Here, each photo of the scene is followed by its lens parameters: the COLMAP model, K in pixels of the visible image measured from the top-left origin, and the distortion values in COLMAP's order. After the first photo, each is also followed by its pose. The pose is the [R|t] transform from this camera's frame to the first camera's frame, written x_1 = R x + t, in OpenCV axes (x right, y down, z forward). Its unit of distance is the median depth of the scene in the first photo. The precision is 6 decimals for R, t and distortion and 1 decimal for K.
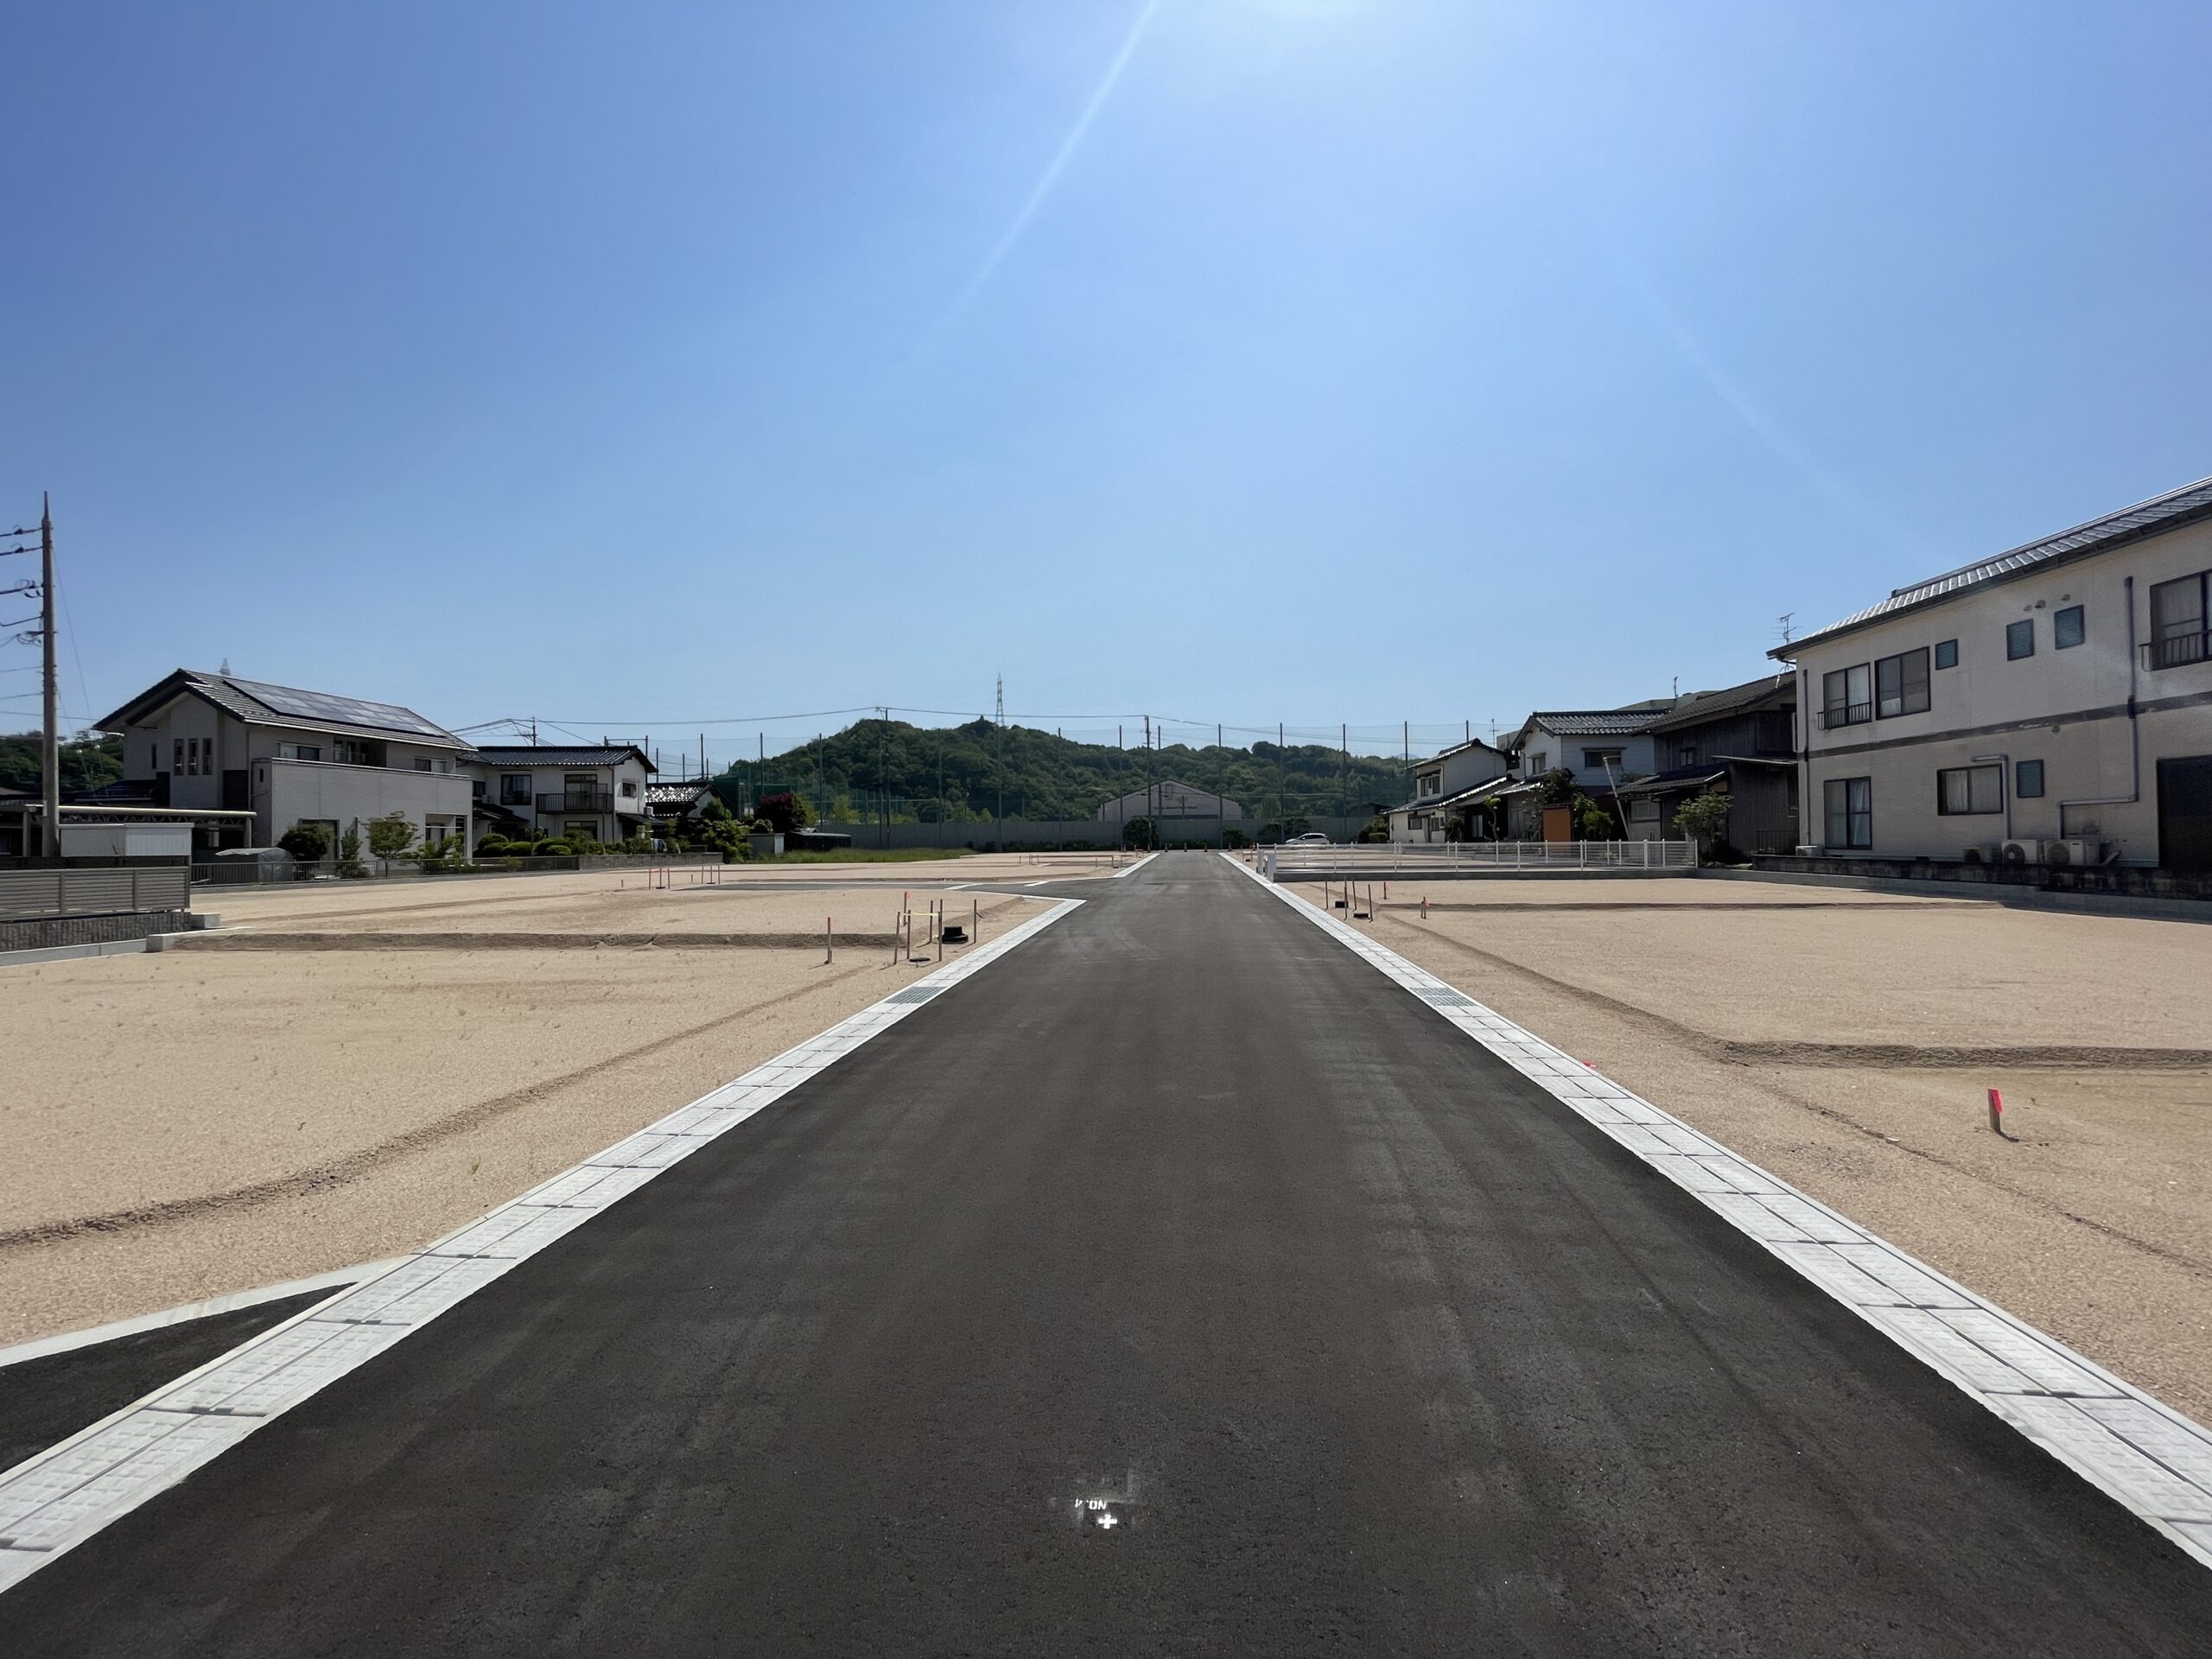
lens RADIAL K [[894.7, 0, 1106.0], [0, 894.7, 829.5], [0, 0, 1]] dist [-0.001326, -0.000668]
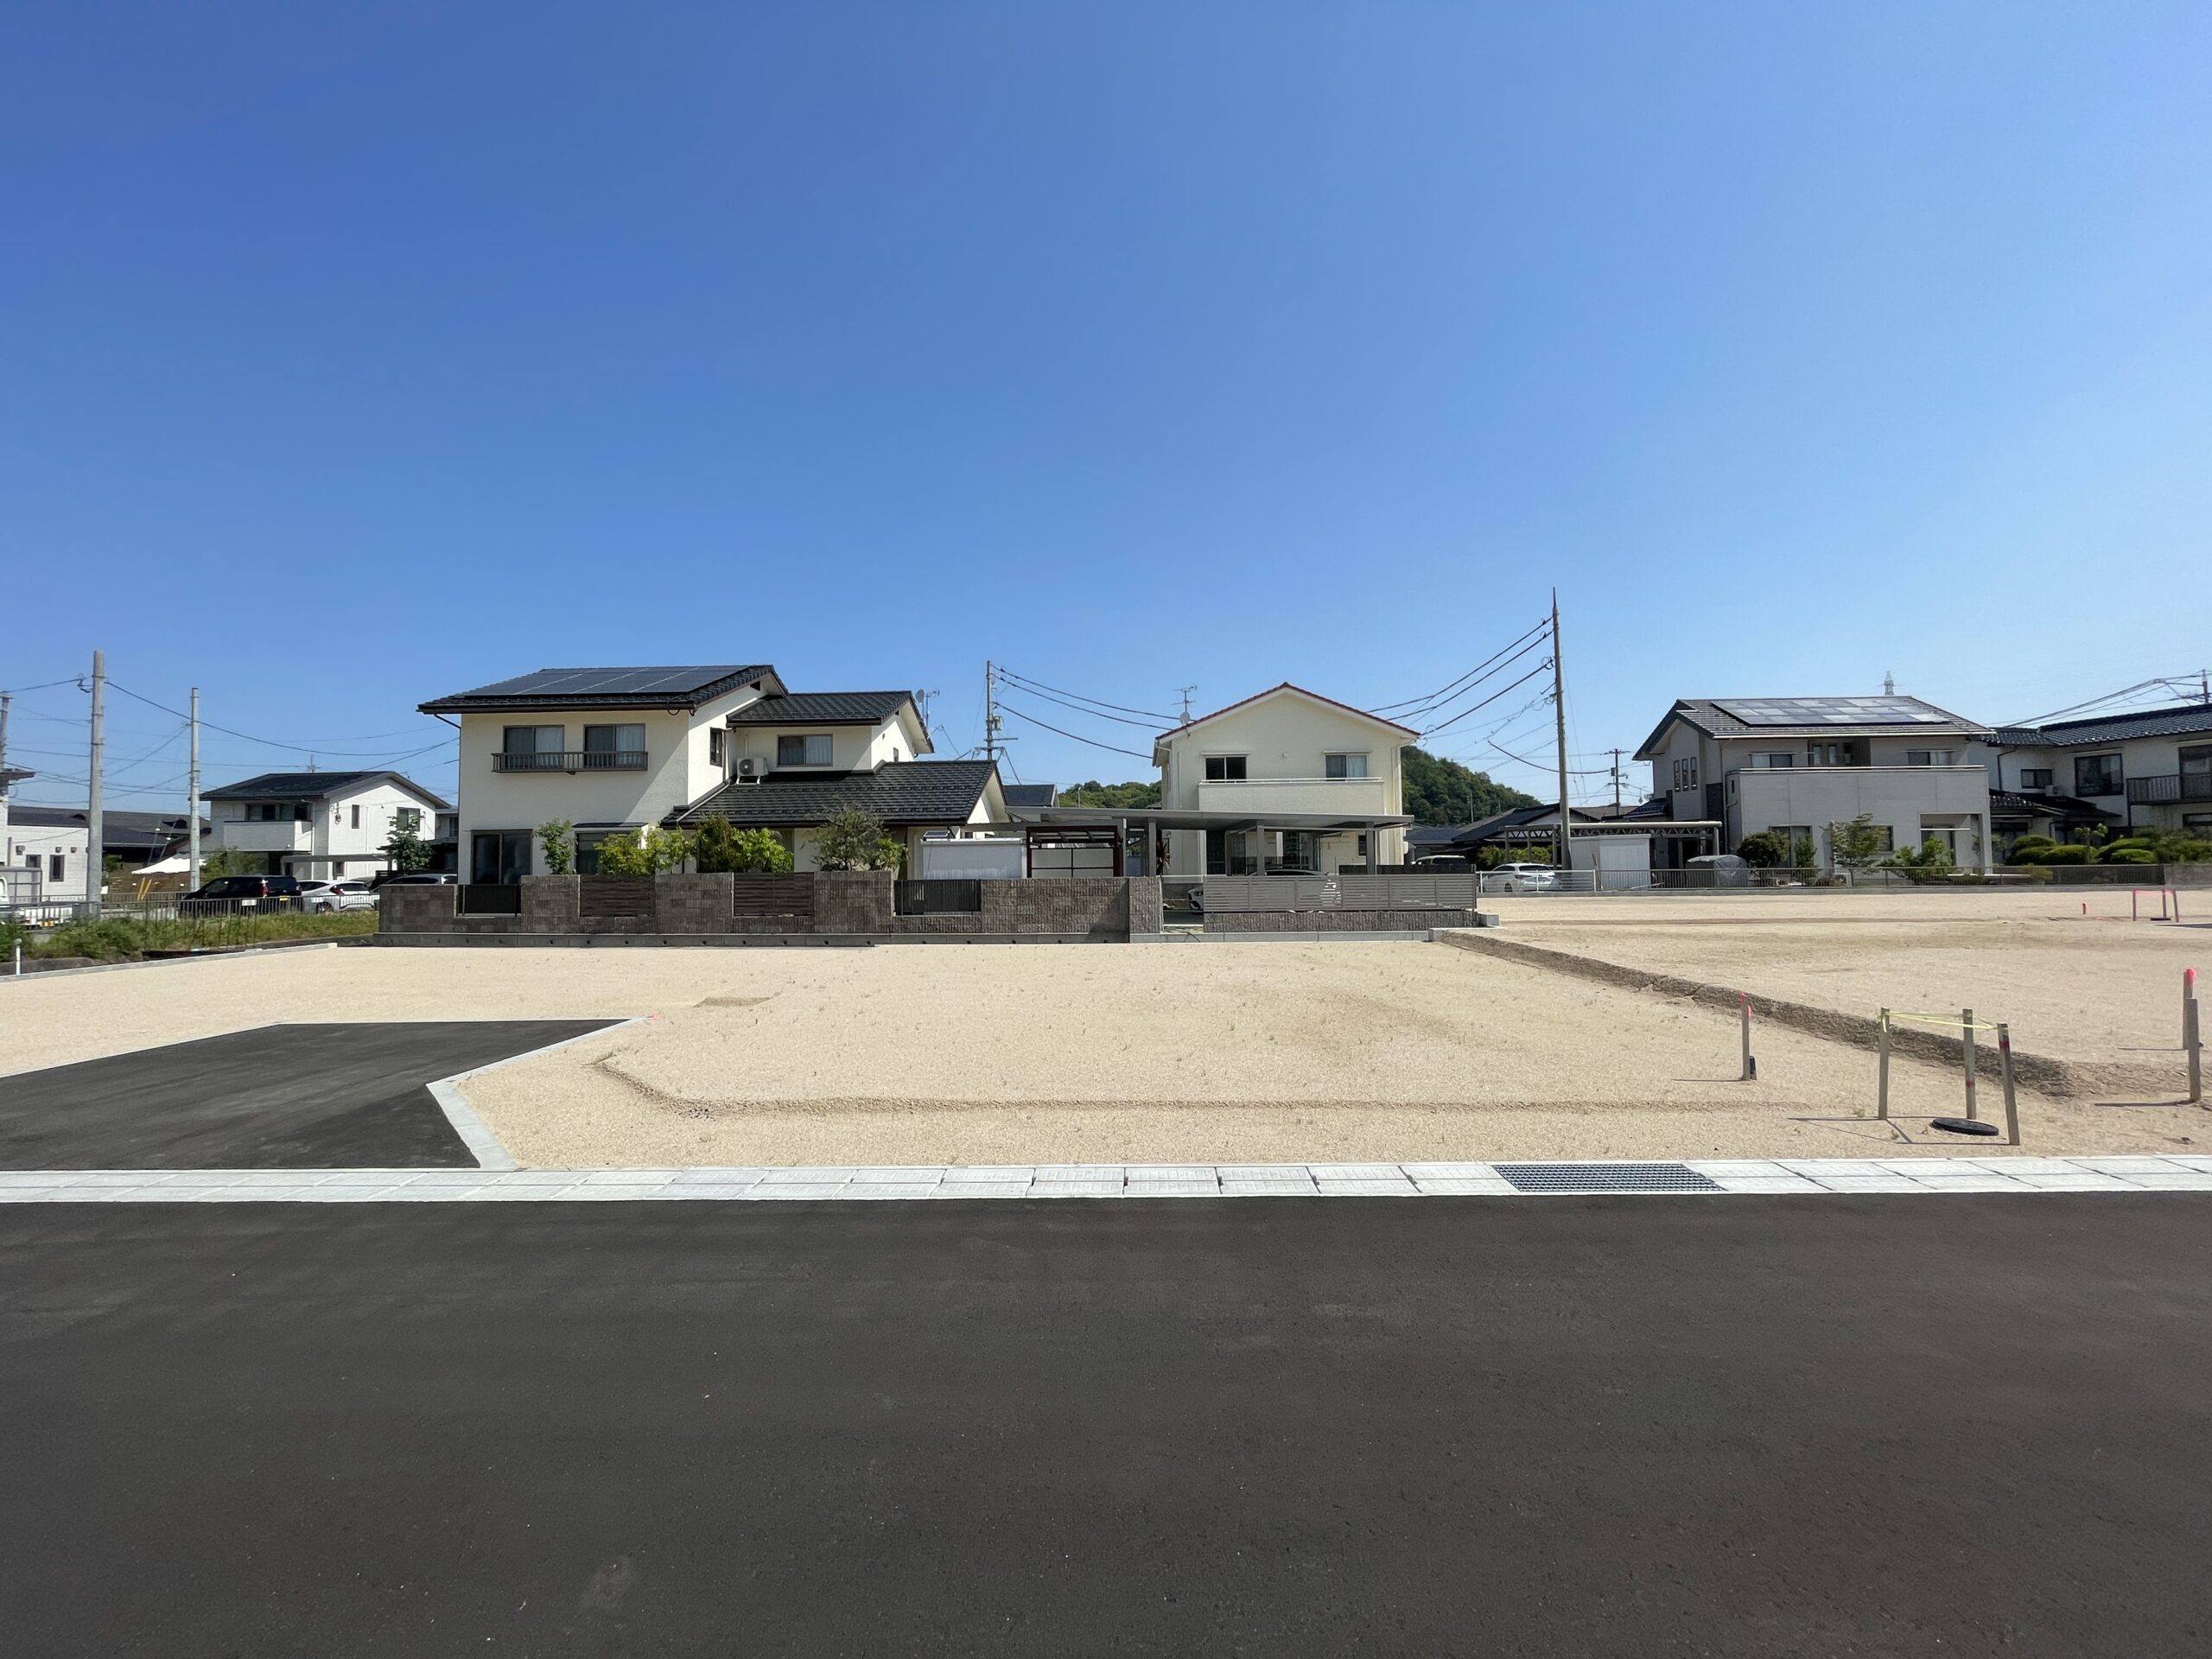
lens RADIAL K [[894.7, 0, 1106.0], [0, 894.7, 829.5], [0, 0, 1]] dist [-0.001326, -0.000668]
pose [[0.054126, -0.028611, -0.998124, 0.073828], [0.025818, 0.999295, -0.027244, 0.000334], [0.998200, -0.024295, 0.054827, 0.197120]]
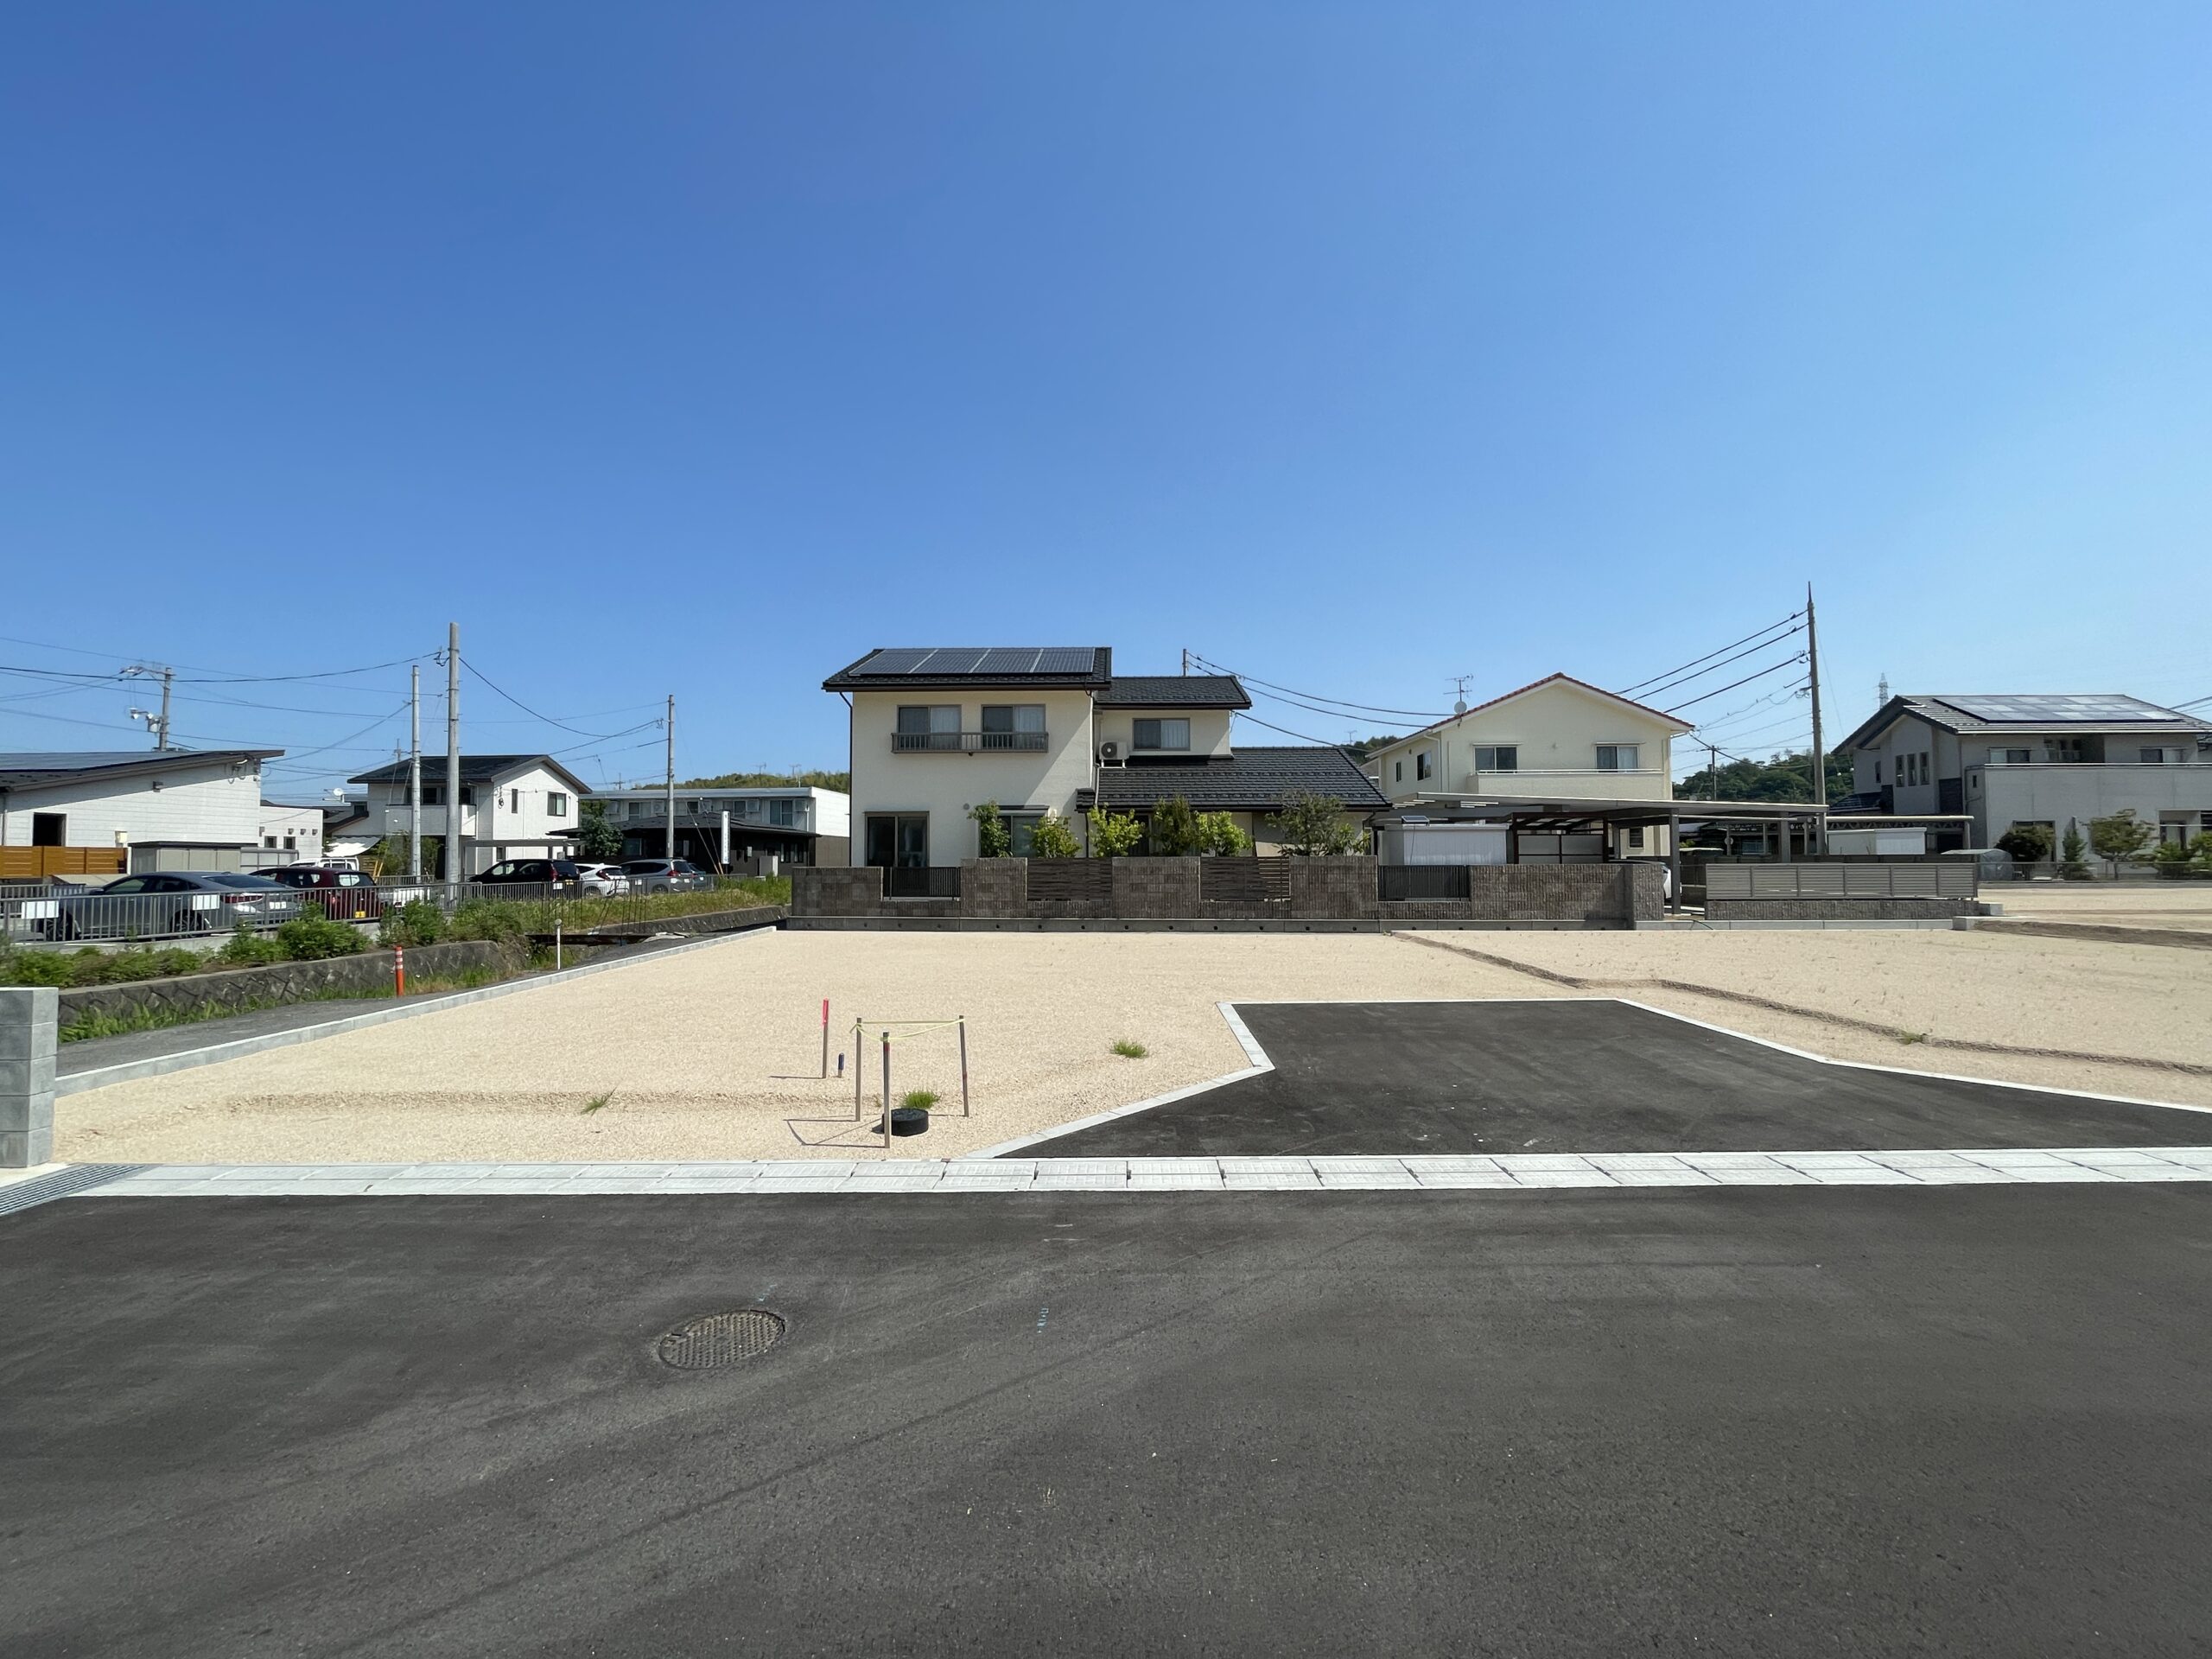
lens RADIAL K [[894.7, 0, 1106.0], [0, 894.7, 829.5], [0, 0, 1]] dist [-0.001326, -0.000668]
pose [[0.075384, -0.021479, -0.996923, 0.042201], [0.018331, 0.999629, -0.020151, -0.000590], [0.996986, -0.016756, 0.075750, -0.120863]]
